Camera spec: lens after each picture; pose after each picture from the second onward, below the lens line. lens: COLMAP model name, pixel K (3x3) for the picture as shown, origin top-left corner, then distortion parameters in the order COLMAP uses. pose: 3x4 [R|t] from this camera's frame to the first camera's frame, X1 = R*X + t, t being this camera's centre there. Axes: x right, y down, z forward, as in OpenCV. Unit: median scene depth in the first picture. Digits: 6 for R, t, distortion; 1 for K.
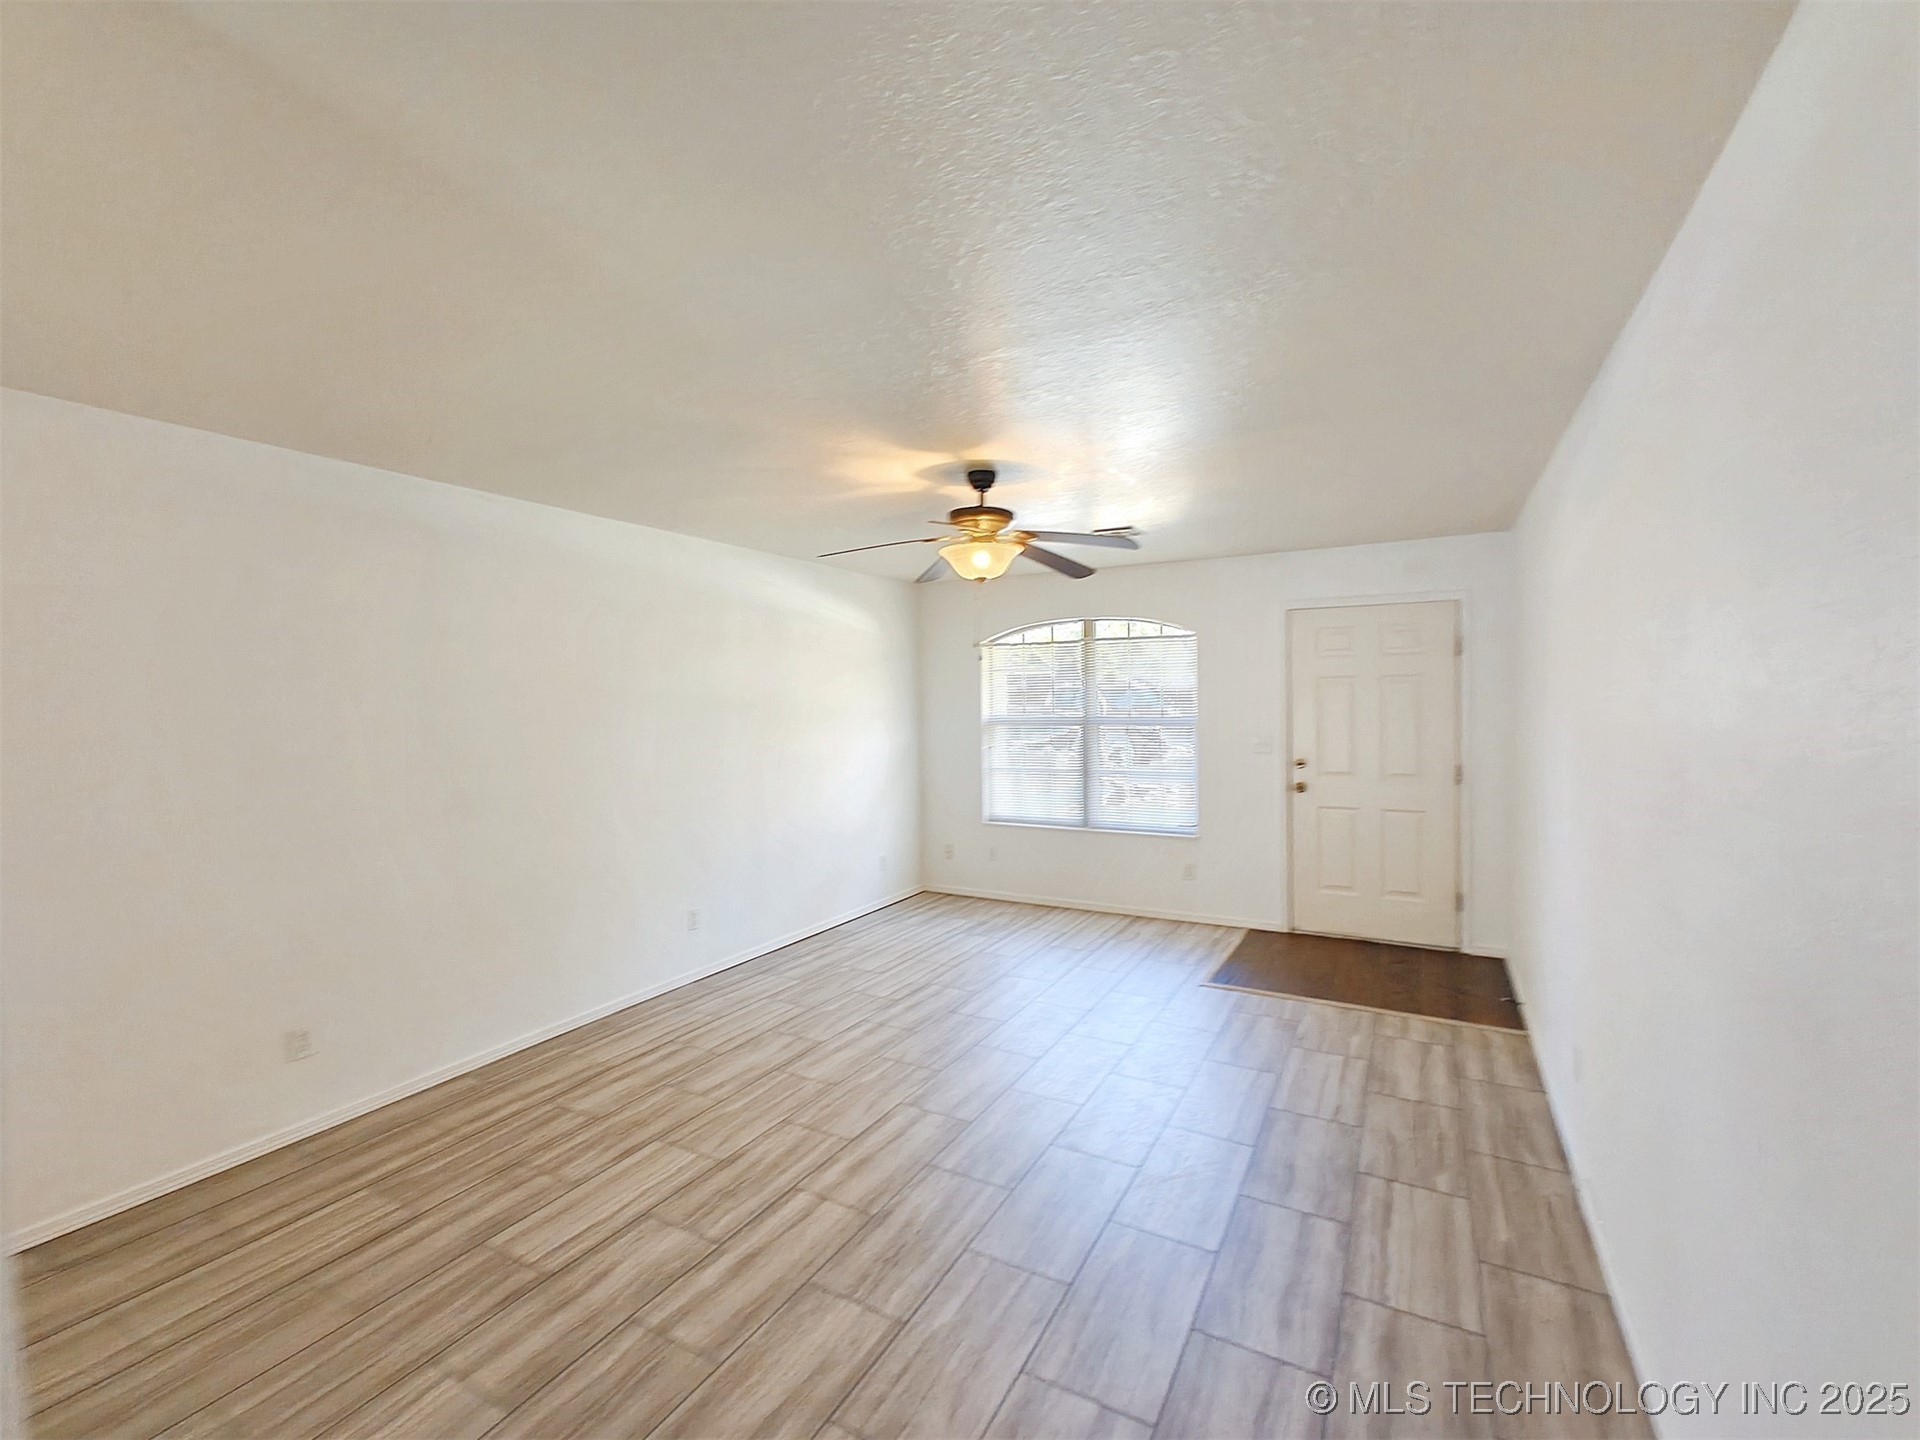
lens RADIAL K [[798.9, 0, 960.0], [0, 798.9, 720.0], [0, 0, 1]] dist [0.002554, 0.000350]
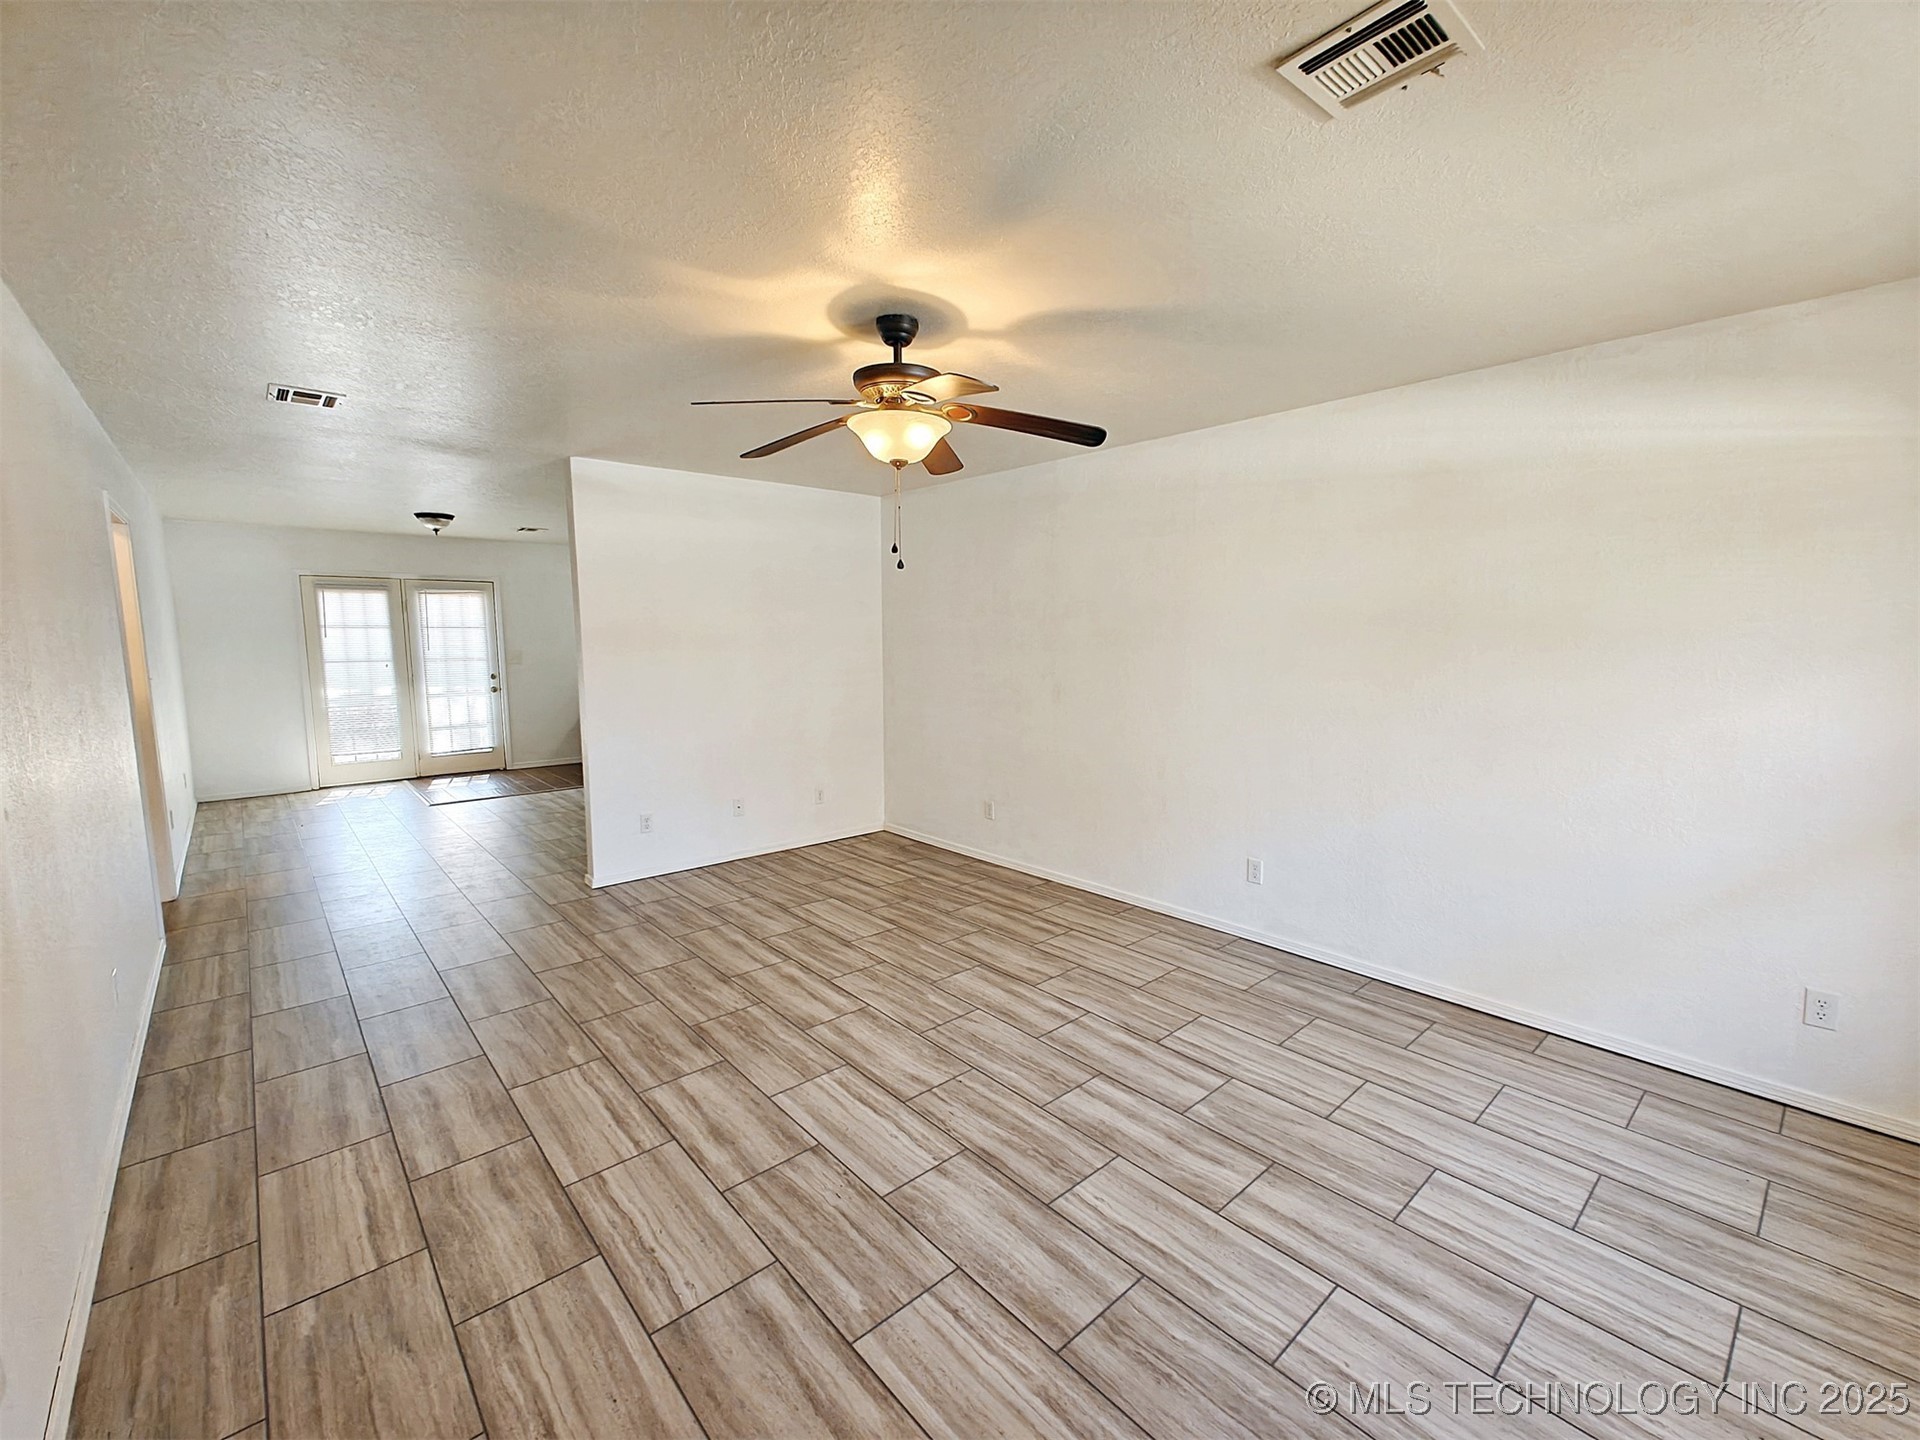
lens RADIAL K [[798.9, 0, 960.0], [0, 798.9, 720.0], [0, 0, 1]] dist [0.002554, 0.000350]
pose [[-0.318574, 0.118380, -0.940477, 0.860598], [-0.010872, 0.991649, 0.128504, -0.032366], [0.947836, 0.051163, -0.314626, 1.469054]]
